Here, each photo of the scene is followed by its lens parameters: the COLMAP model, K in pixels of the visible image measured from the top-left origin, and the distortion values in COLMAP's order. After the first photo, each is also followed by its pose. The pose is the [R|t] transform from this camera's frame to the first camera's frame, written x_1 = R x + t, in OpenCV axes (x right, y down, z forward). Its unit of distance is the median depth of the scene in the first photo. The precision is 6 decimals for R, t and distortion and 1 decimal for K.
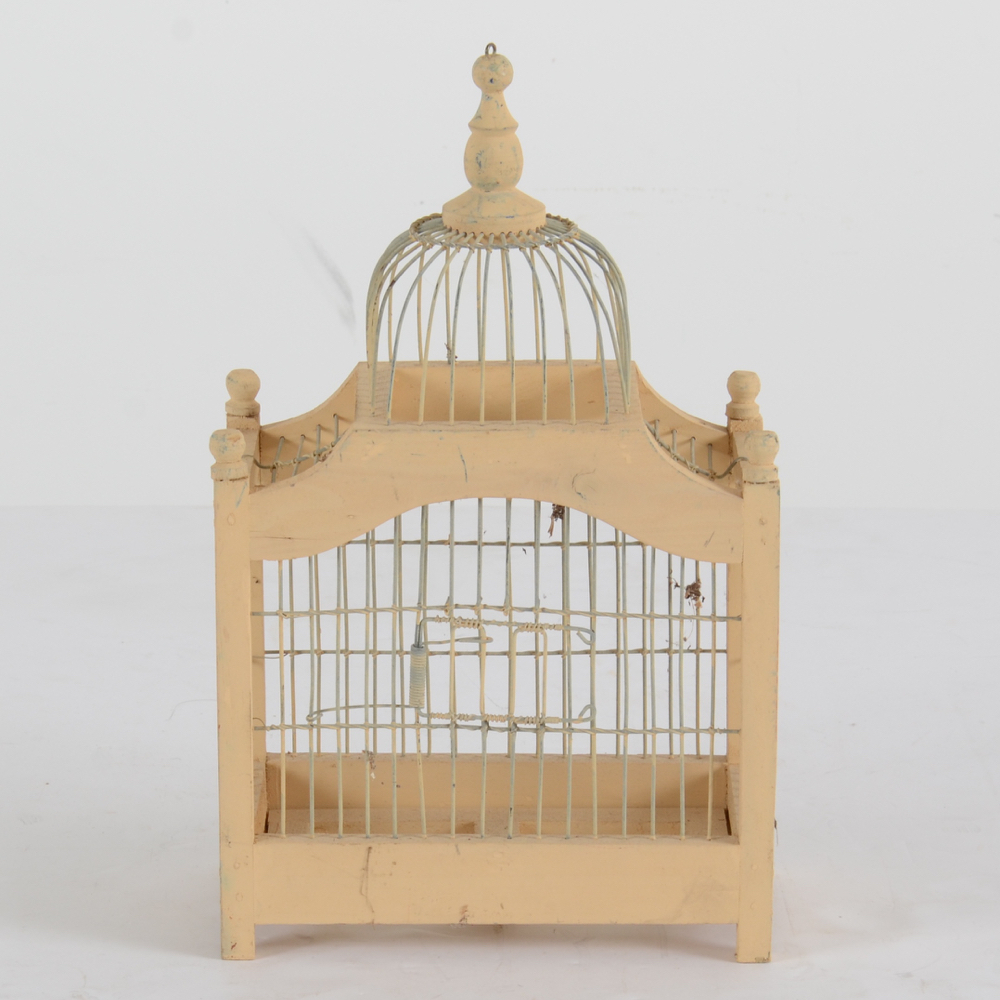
lens RADIAL K [[3997.4, 0, 504.8], [0, 3997.4, 495.3], [0, 0, 1]] dist [0.429485, 0.000000]
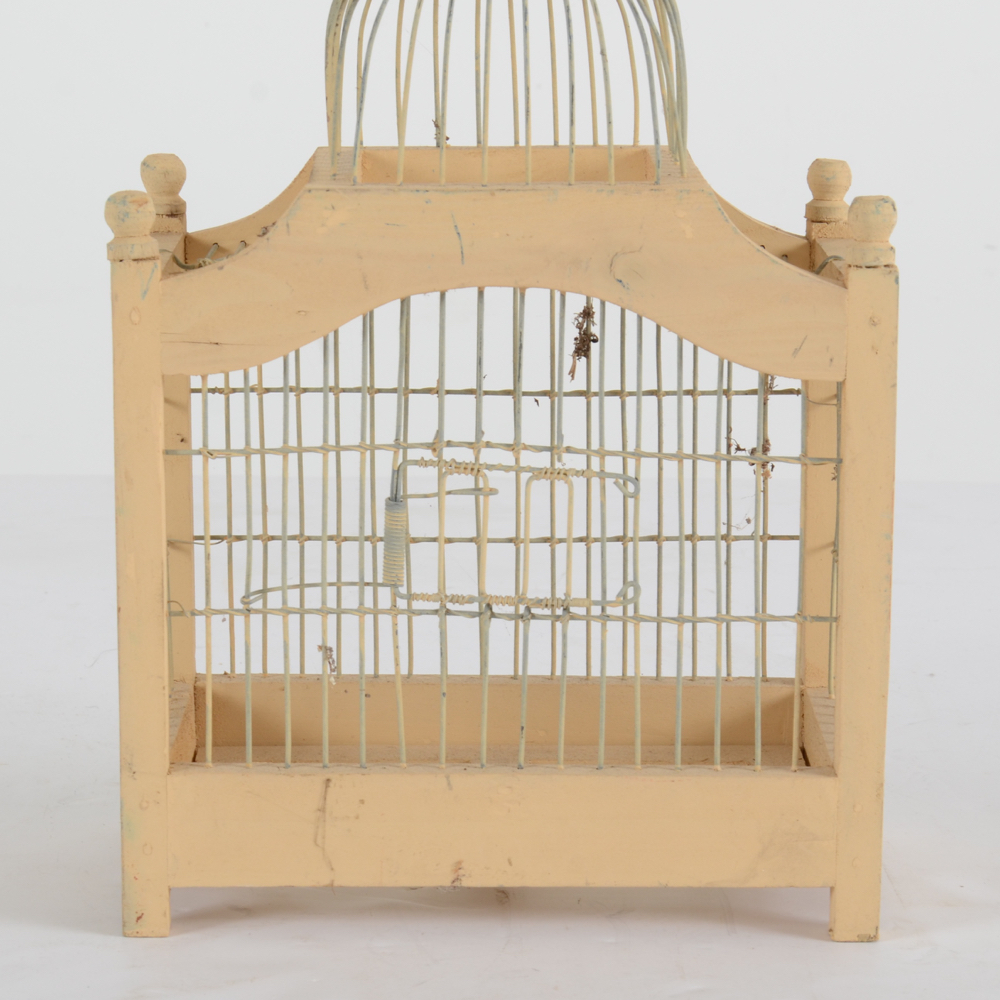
lens RADIAL K [[3114.7, 0, 498.8], [0, 3114.7, 504.8], [0, 0, 1]] dist [0.279580, 0.000000]
pose [[0.999962, 0.001607, 0.008576, -0.007669], [-0.001100, 0.998265, -0.058866, 0.071175], [-0.008656, 0.058854, 0.998229, 0.431522]]
